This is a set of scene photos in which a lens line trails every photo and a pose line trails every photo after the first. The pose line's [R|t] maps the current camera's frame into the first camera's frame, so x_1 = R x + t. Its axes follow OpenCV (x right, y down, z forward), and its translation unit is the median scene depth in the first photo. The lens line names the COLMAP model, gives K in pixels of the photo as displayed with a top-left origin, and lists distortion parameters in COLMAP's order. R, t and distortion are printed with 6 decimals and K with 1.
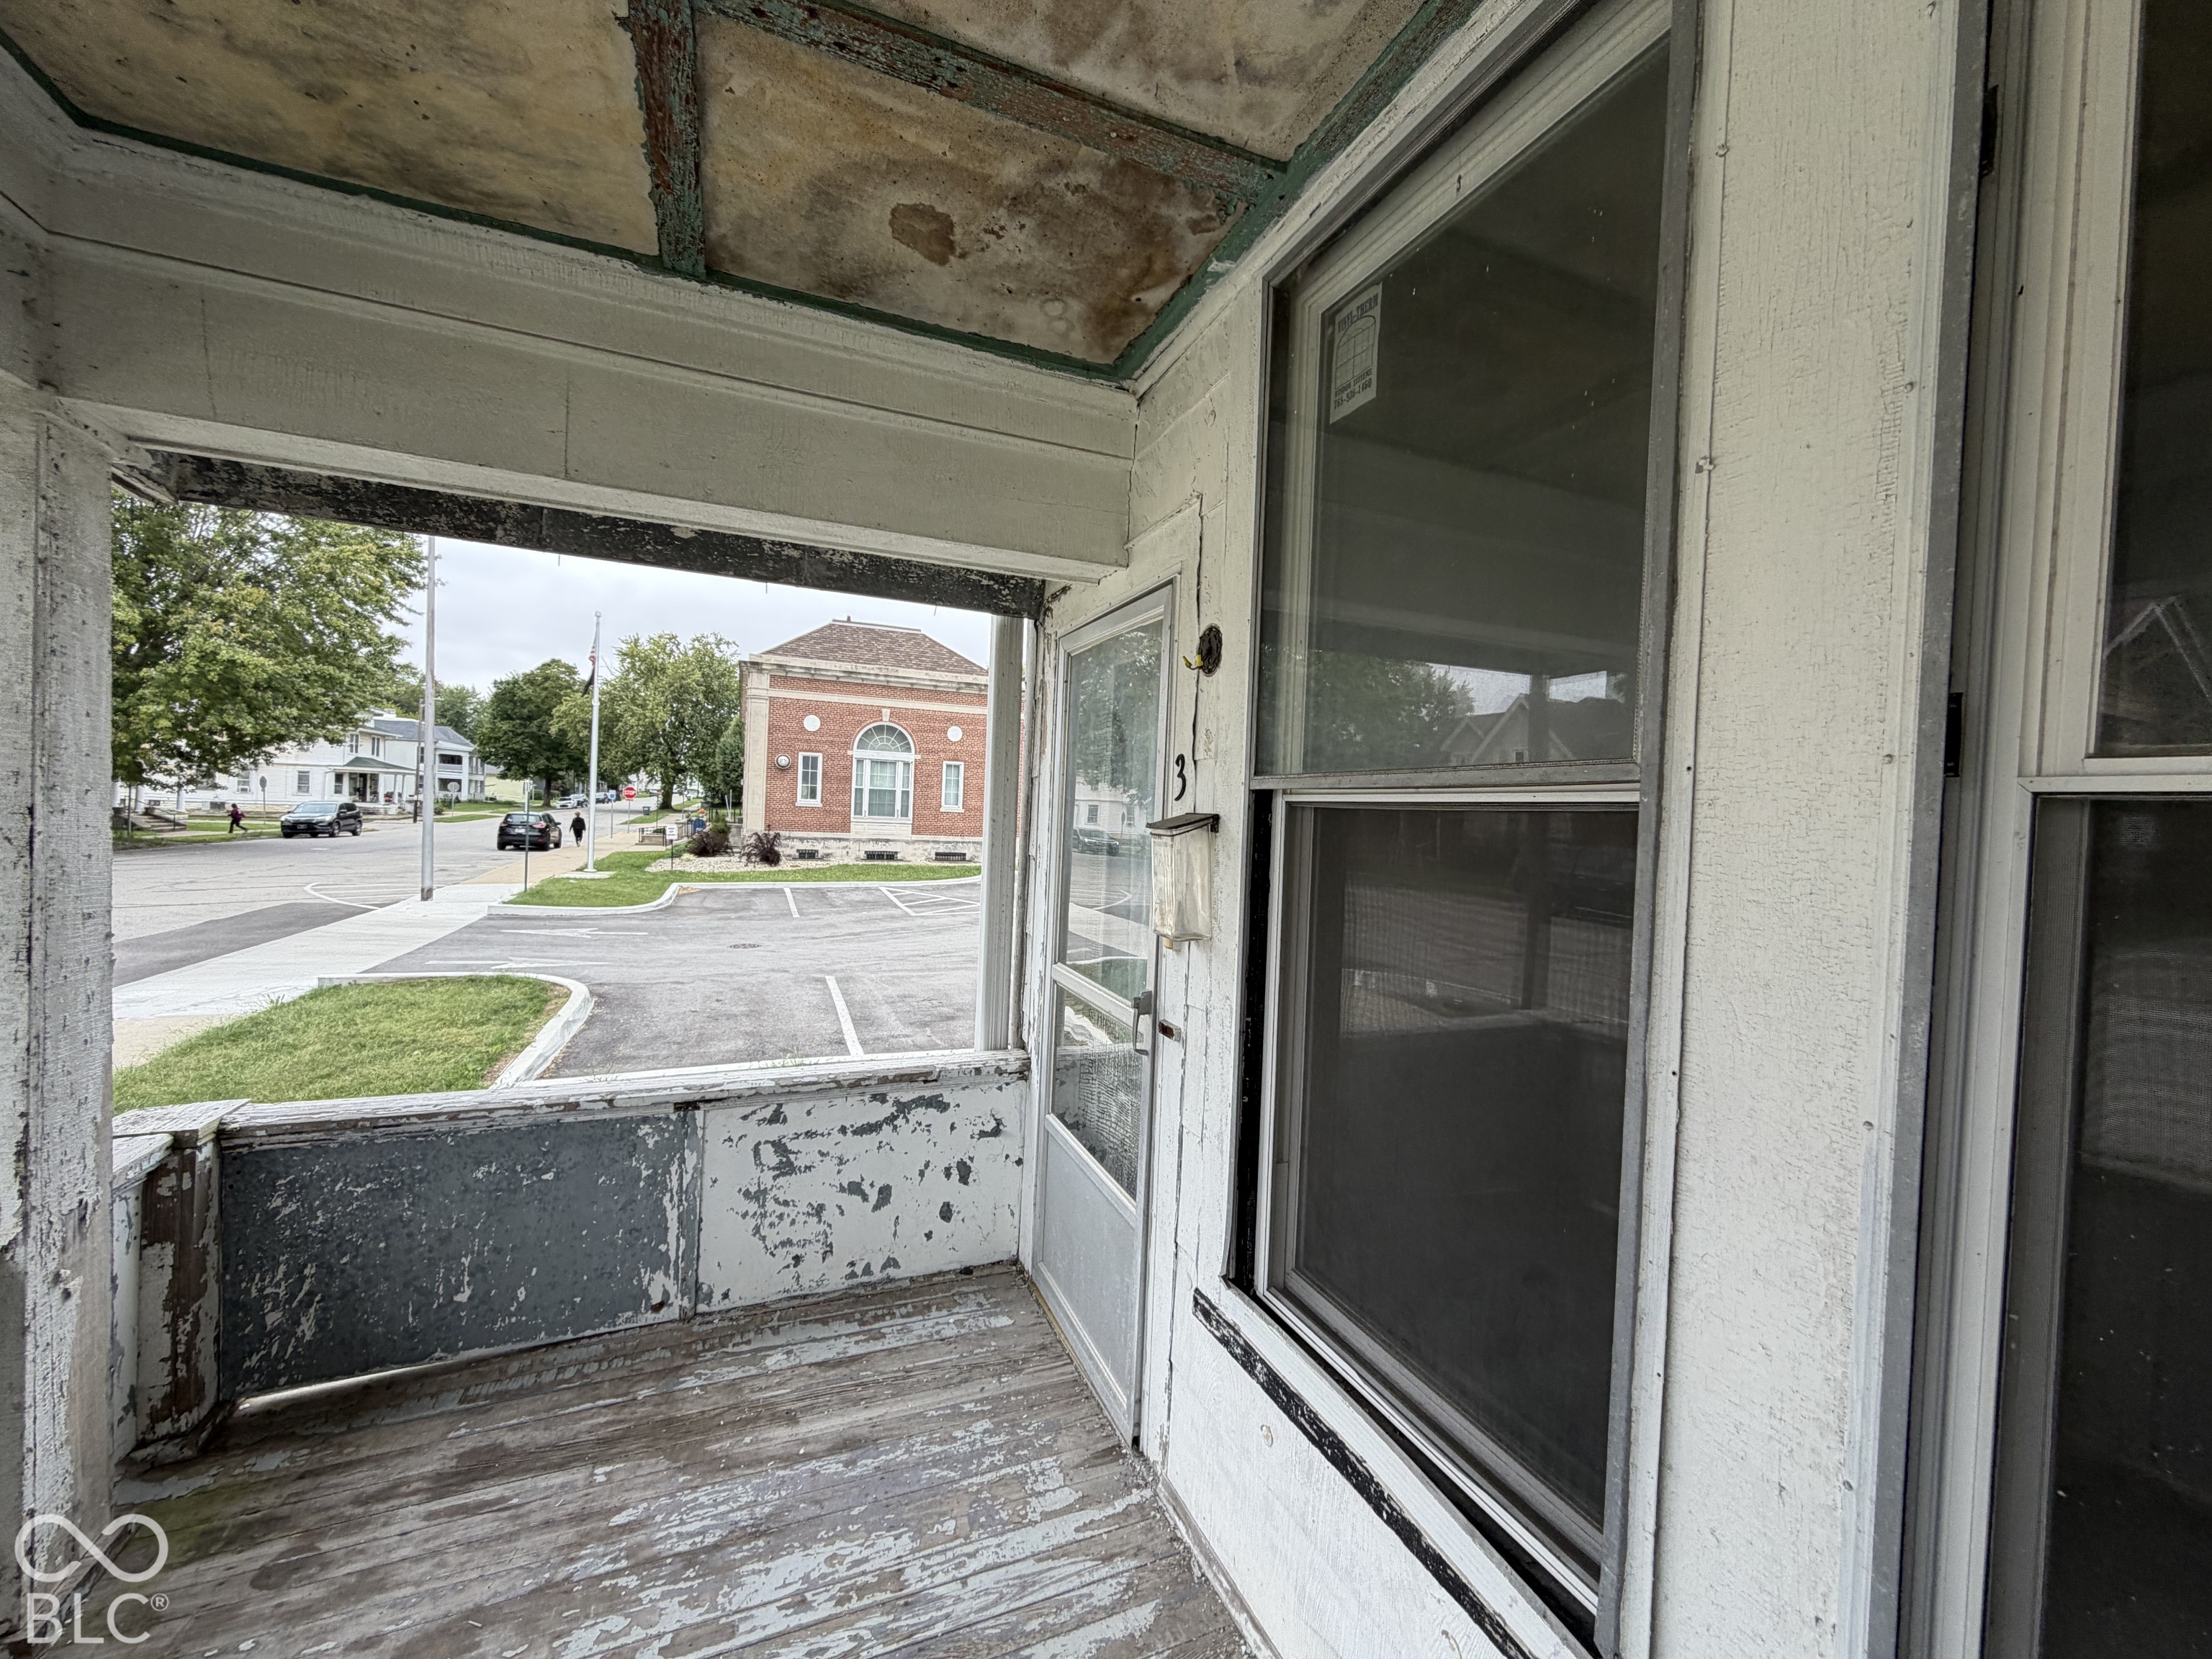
lens RADIAL K [[877.6, 0, 1104.9], [0, 877.6, 828.3], [0, 0, 1]] dist [-0.001486, -0.000062]
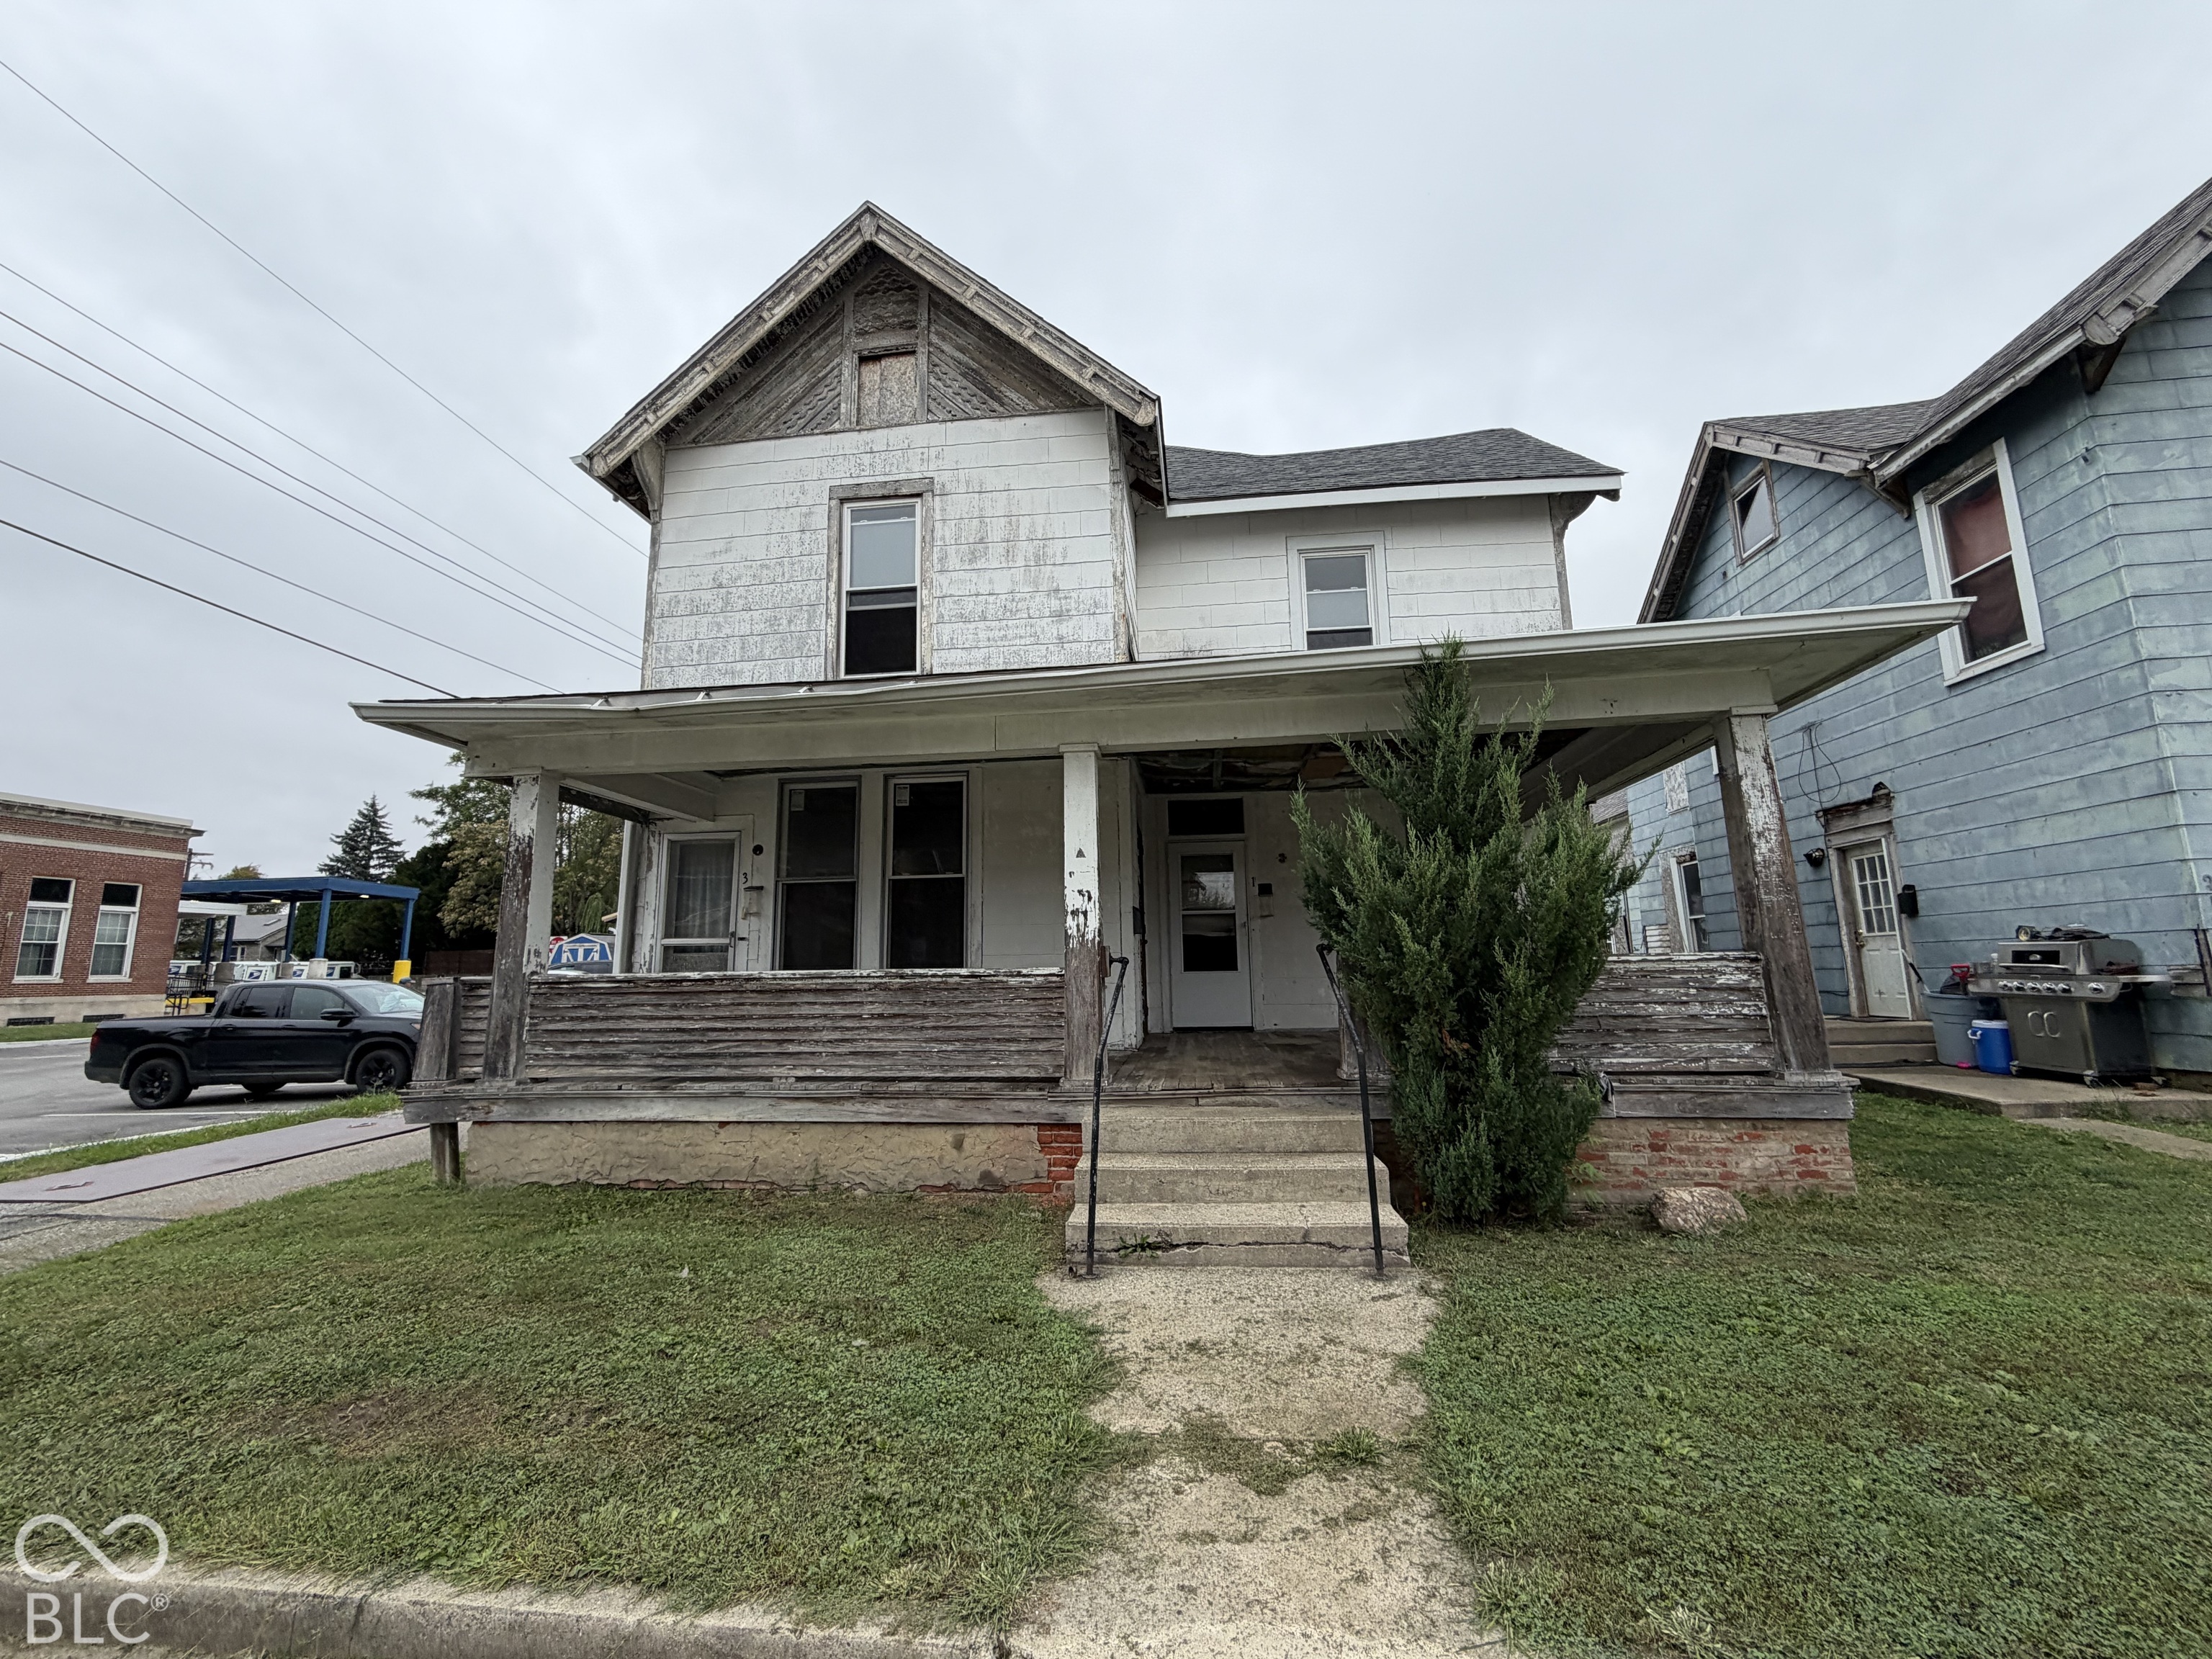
lens RADIAL K [[877.6, 0, 1099.4], [0, 877.6, 821.6], [0, 0, 1]] dist [-0.001486, -0.000062]
pose [[0.491454, 0.099703, 0.865178, -0.172582], [0.050345, 0.988512, -0.142514, 0.022443], [-0.869447, 0.113597, 0.480788, -0.158553]]
